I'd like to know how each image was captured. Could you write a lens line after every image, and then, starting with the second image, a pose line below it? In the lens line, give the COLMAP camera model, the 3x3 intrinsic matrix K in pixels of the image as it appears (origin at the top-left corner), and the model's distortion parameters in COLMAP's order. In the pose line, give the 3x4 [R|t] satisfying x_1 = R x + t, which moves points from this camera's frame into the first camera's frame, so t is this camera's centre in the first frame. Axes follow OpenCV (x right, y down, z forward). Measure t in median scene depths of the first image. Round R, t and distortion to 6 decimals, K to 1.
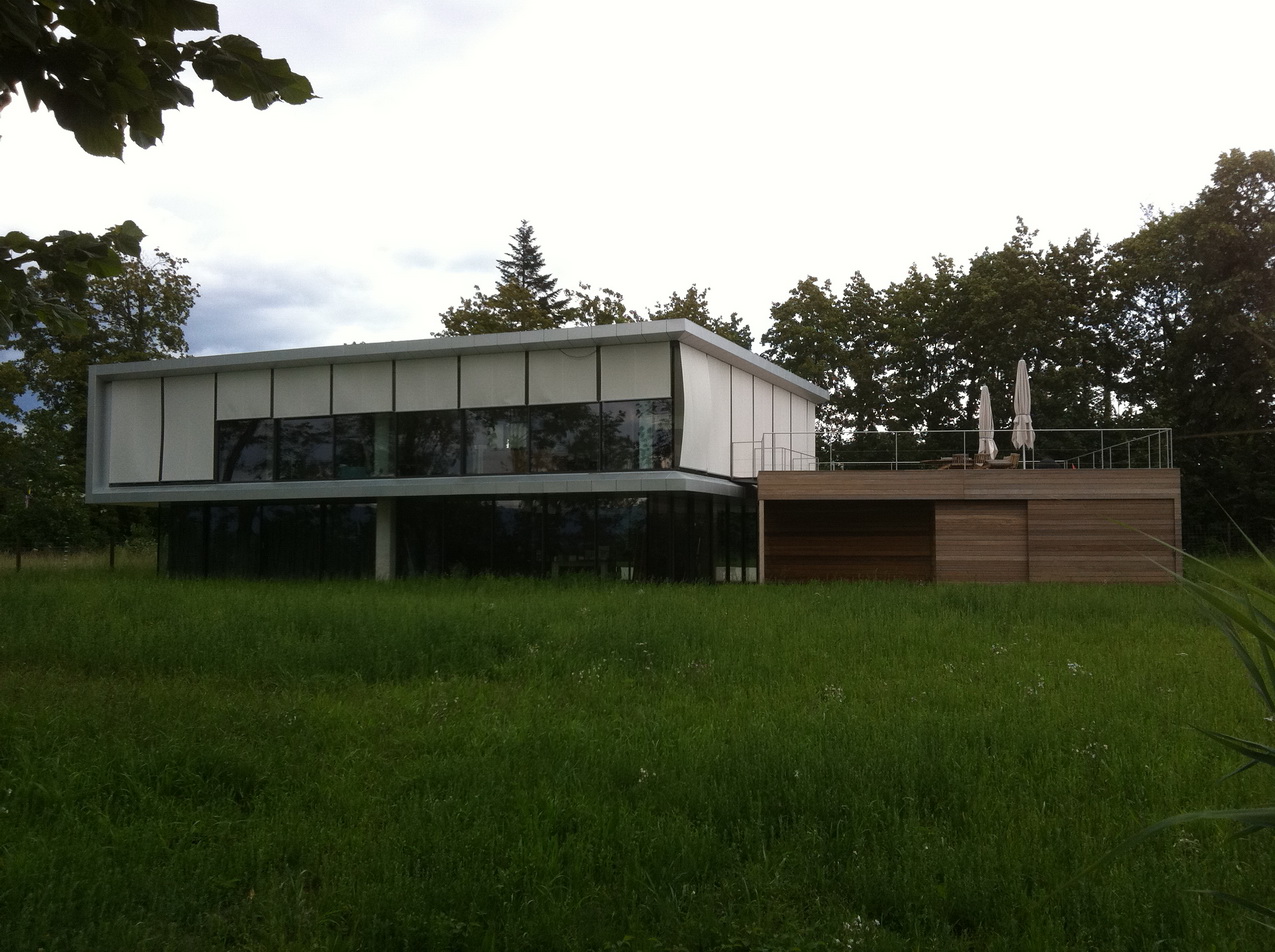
lens RADIAL K [[1178.0, 0, 637.5], [0, 1178.0, 478.8], [0, 0, 1]] dist [0.023244, 0.000000]
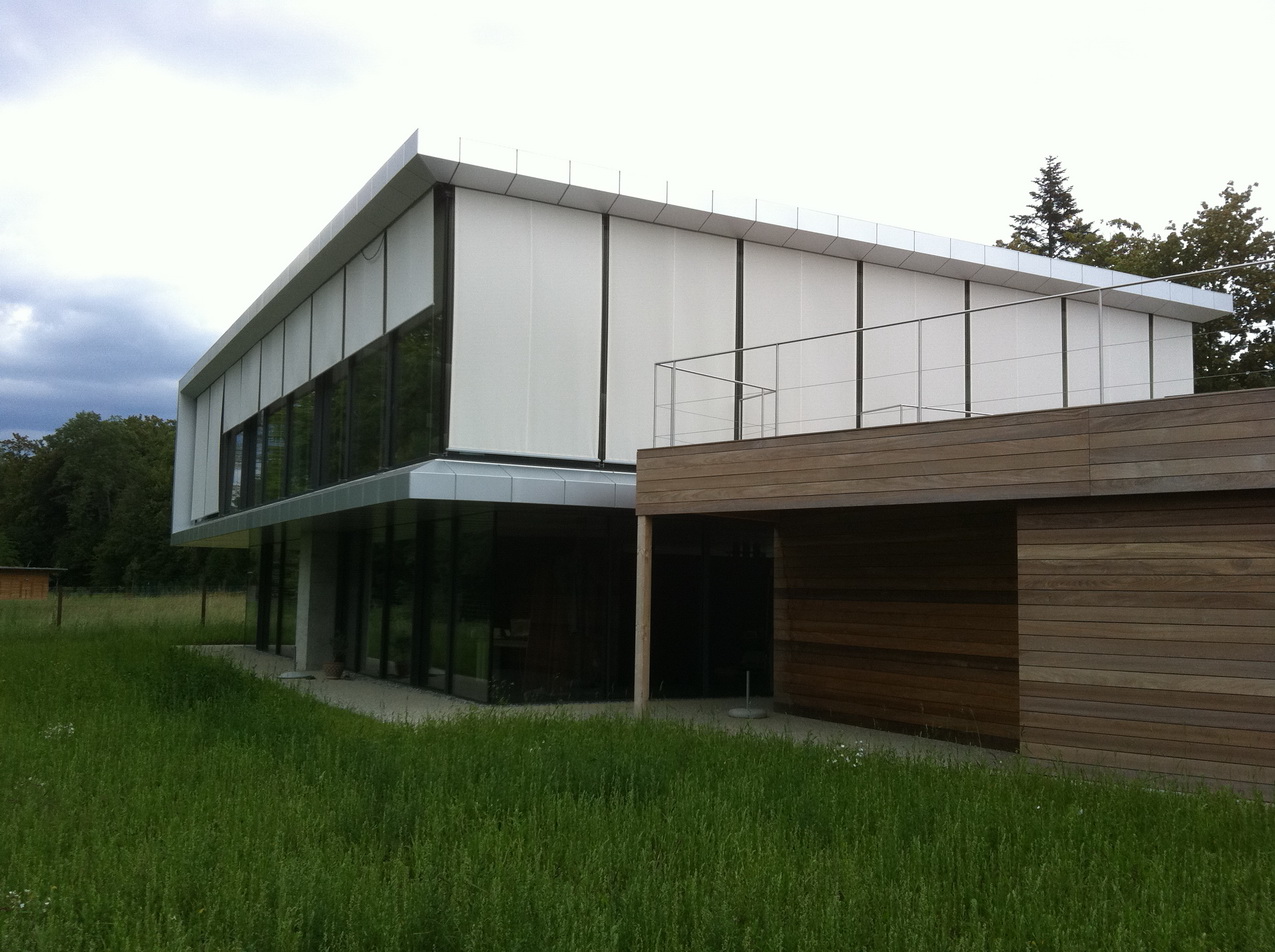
lens RADIAL K [[1178.0, 0, 637.8], [0, 1178.0, 474.6], [0, 0, 1]] dist [0.023244, 0.000000]
pose [[0.790880, -0.051832, -0.609773, 0.375000], [0.029177, 0.998467, -0.047030, 0.023125], [0.611276, 0.019404, 0.791180, 0.661926]]
